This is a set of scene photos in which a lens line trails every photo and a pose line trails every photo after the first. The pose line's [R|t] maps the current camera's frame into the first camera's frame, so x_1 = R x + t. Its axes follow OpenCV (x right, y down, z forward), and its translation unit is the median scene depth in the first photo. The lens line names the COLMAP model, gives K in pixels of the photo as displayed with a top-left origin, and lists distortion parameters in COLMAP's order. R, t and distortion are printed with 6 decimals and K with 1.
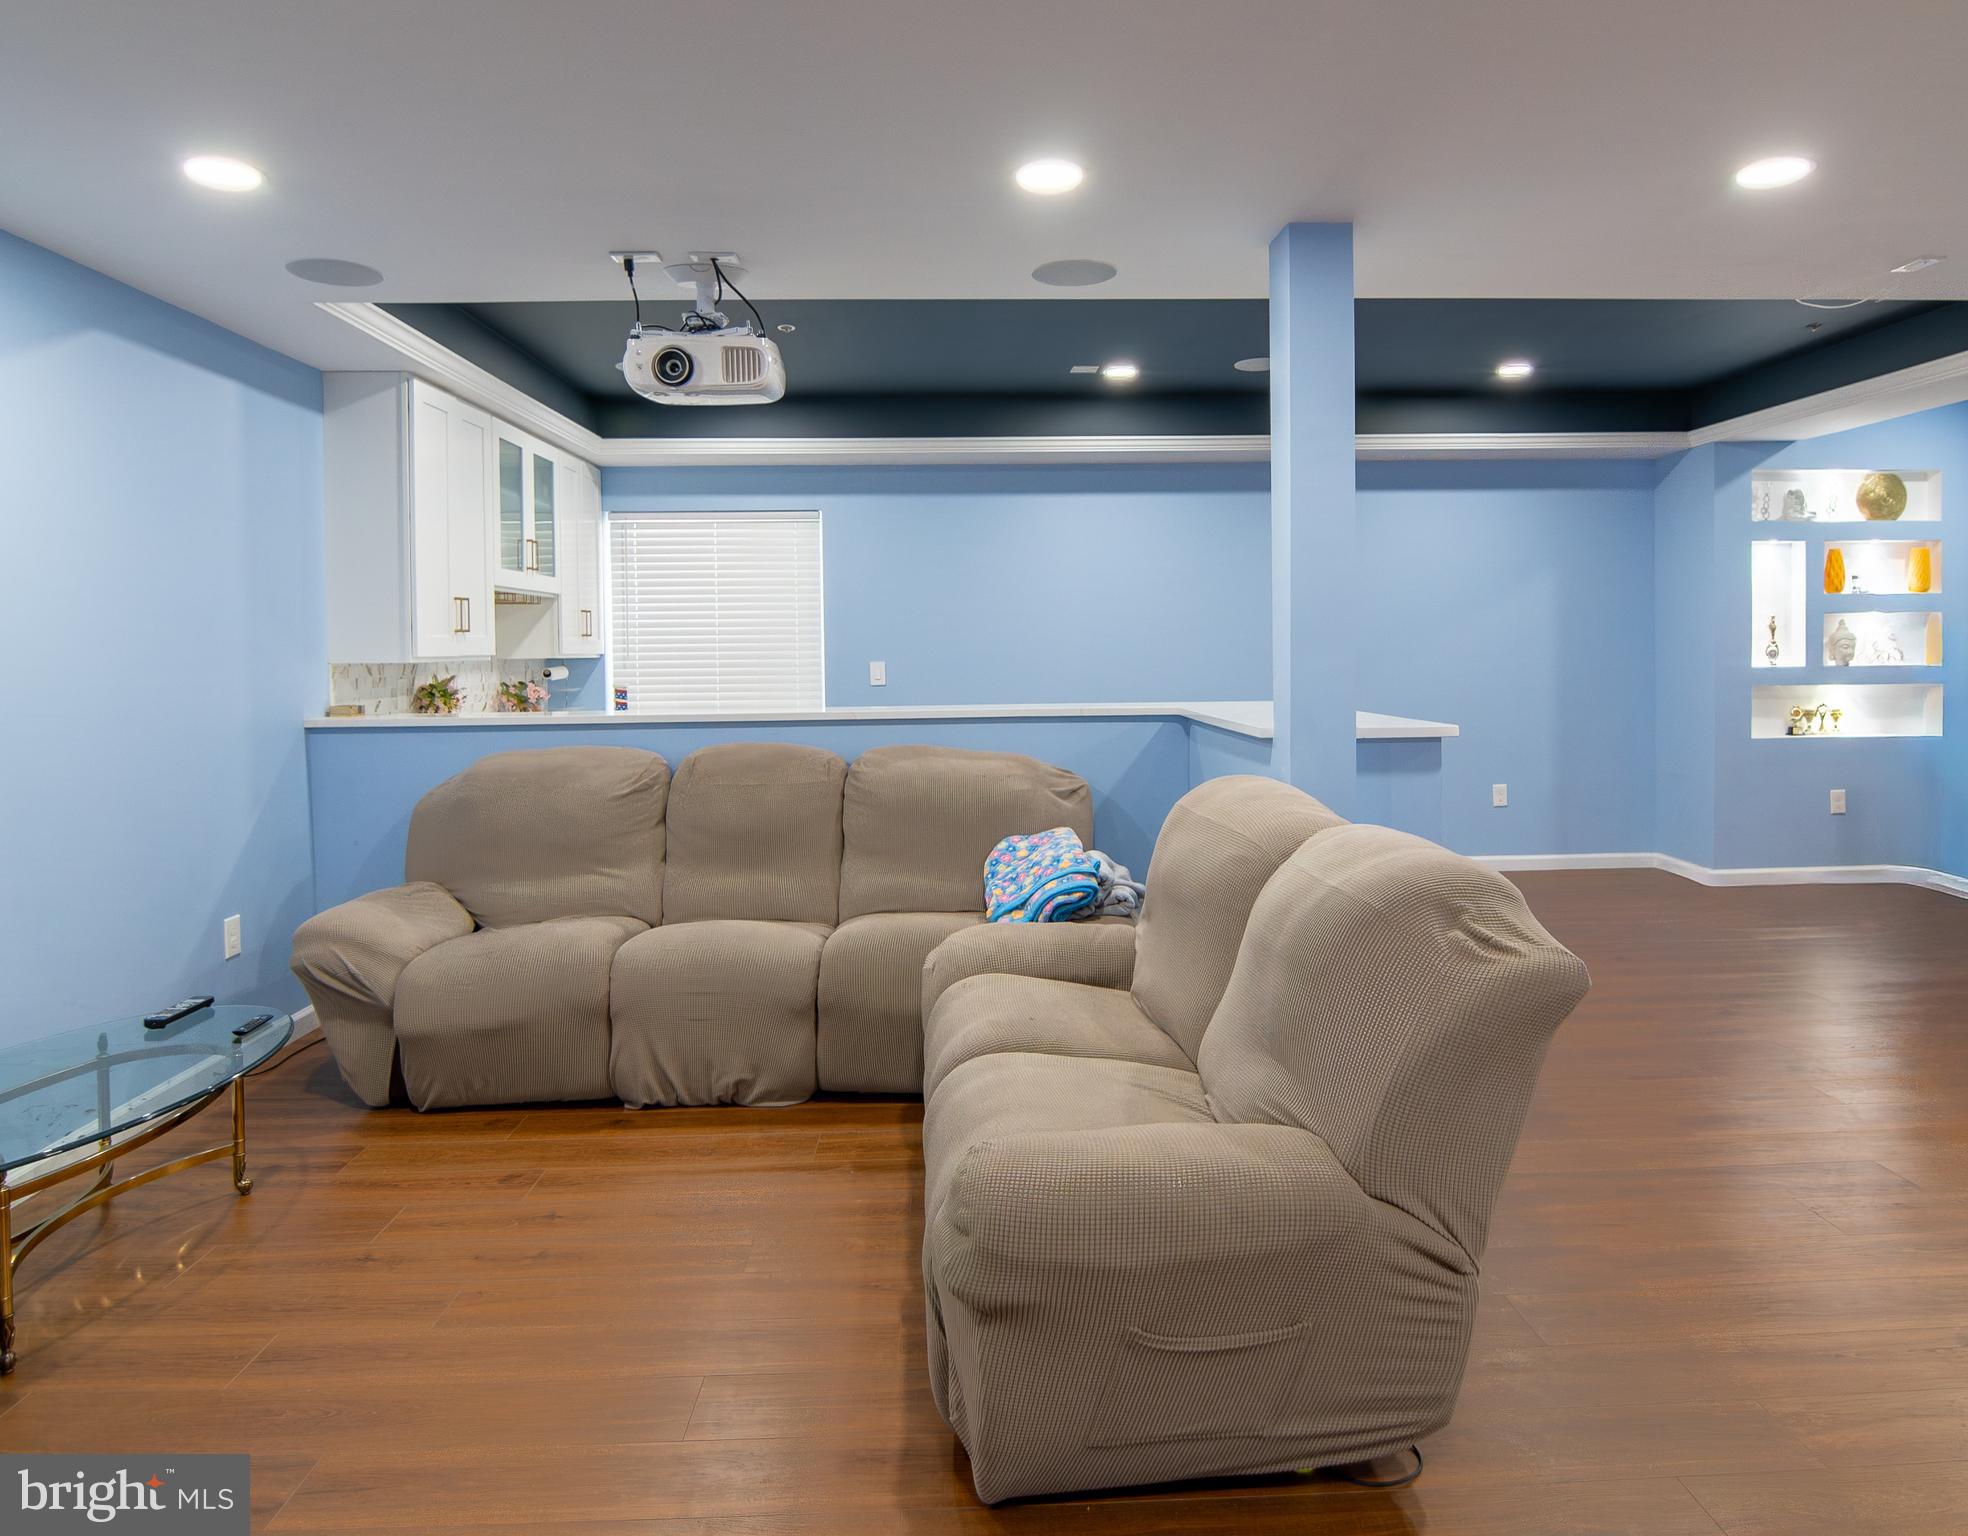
lens RADIAL K [[1261.9, 0, 988.7], [0, 1261.9, 654.1], [0, 0, 1]] dist [0.000074, -0.001271]
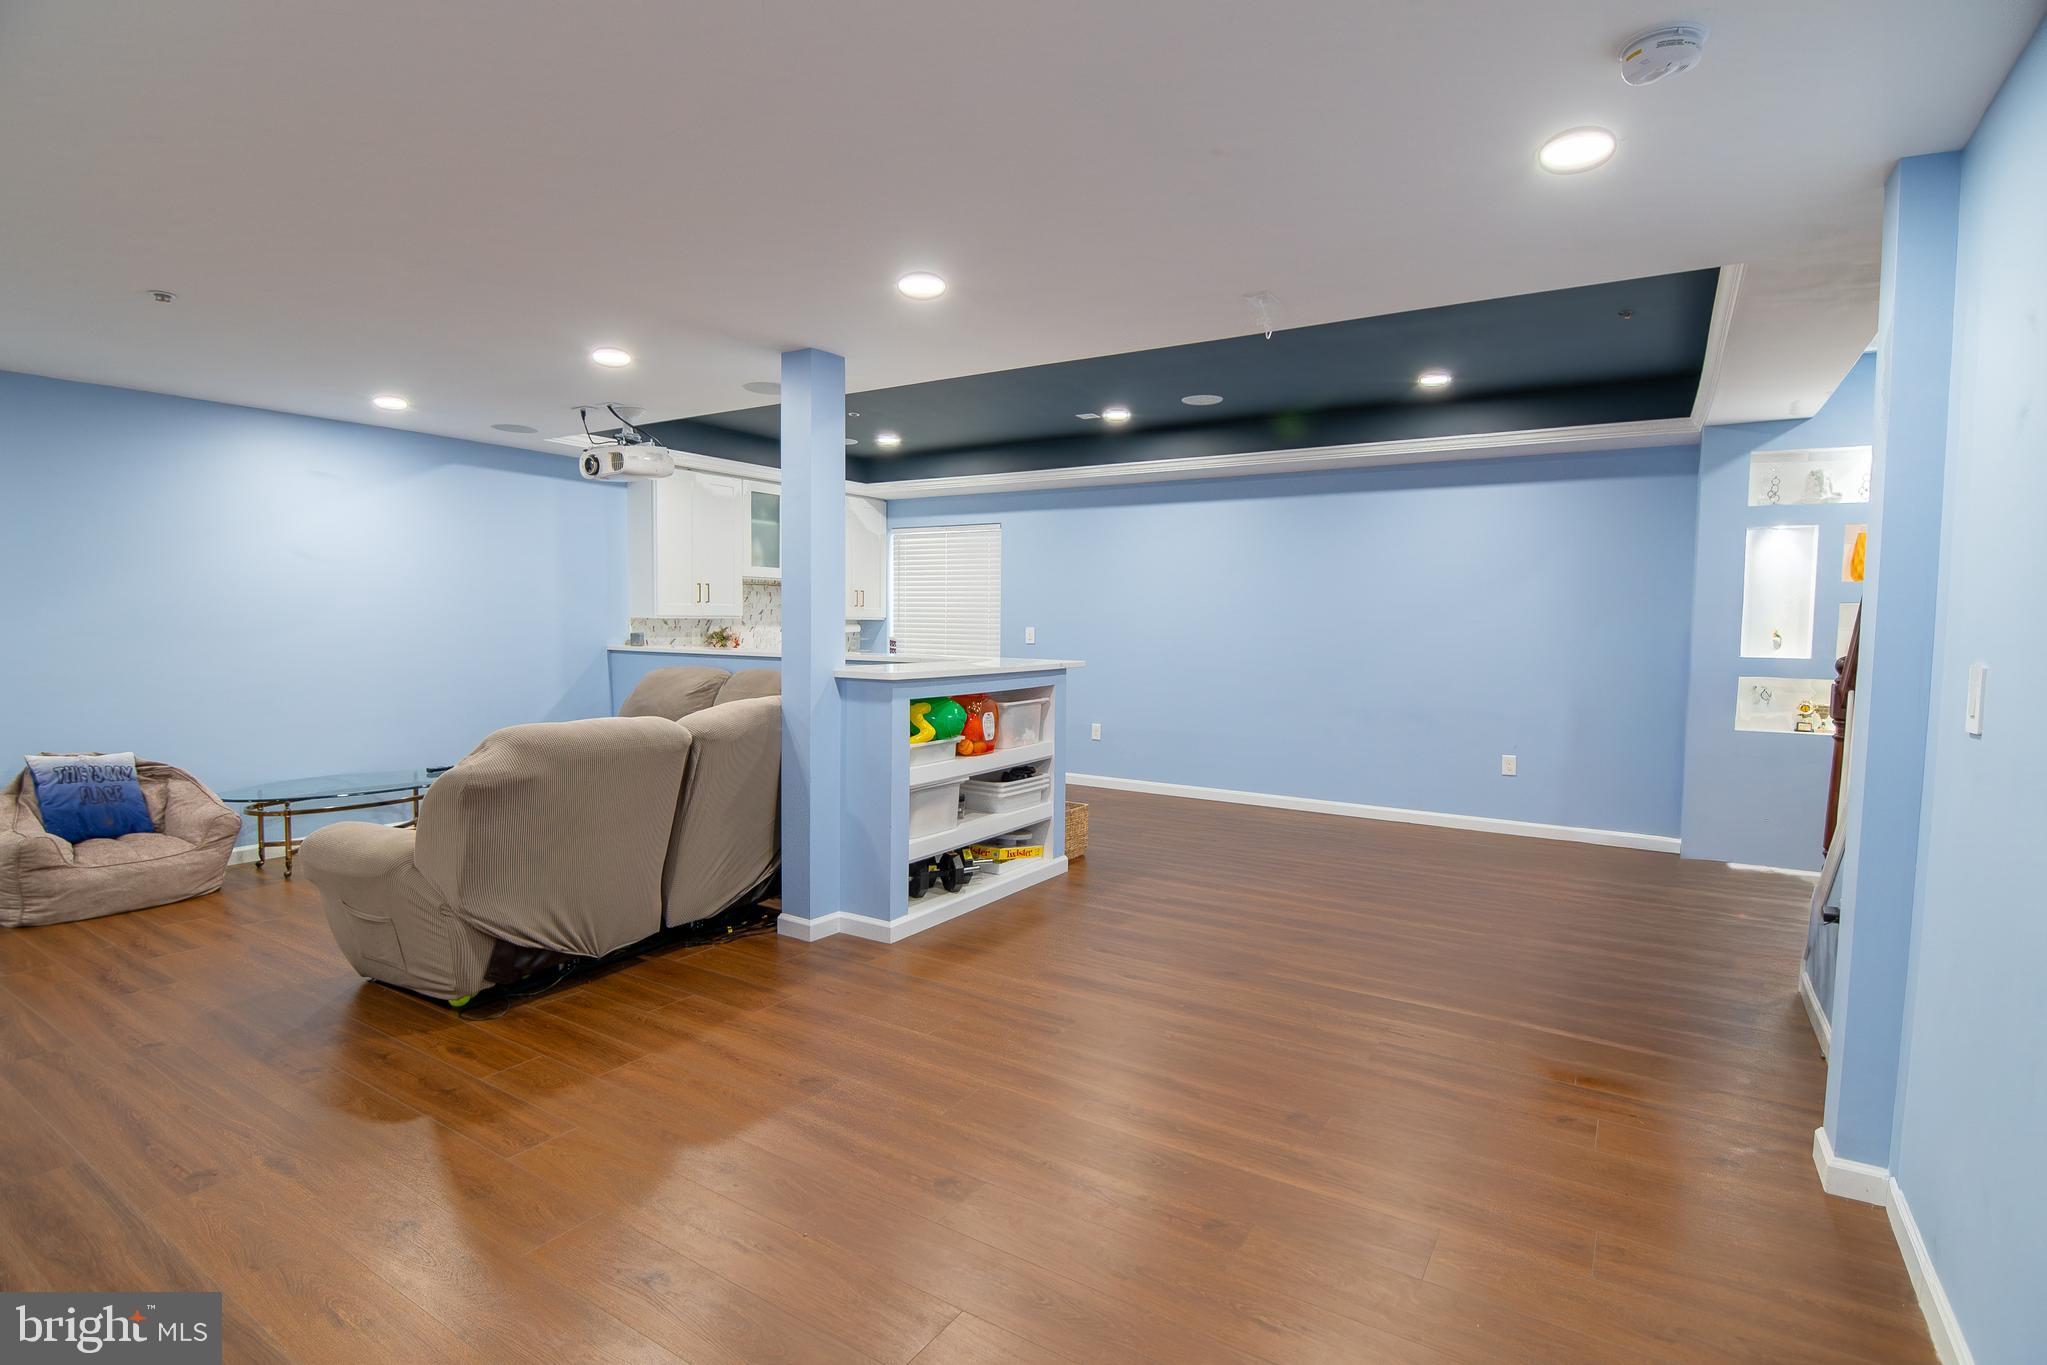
lens RADIAL K [[1005.2, 0, 1023.5], [0, 1005.2, 682.5], [0, 0, 1]] dist [0.013887, -0.017749]
pose [[0.823488, 0.058653, -0.564293, 0.639363], [-0.024678, 0.997403, 0.067658, -0.009746], [0.566796, -0.041790, 0.822797, 0.050276]]
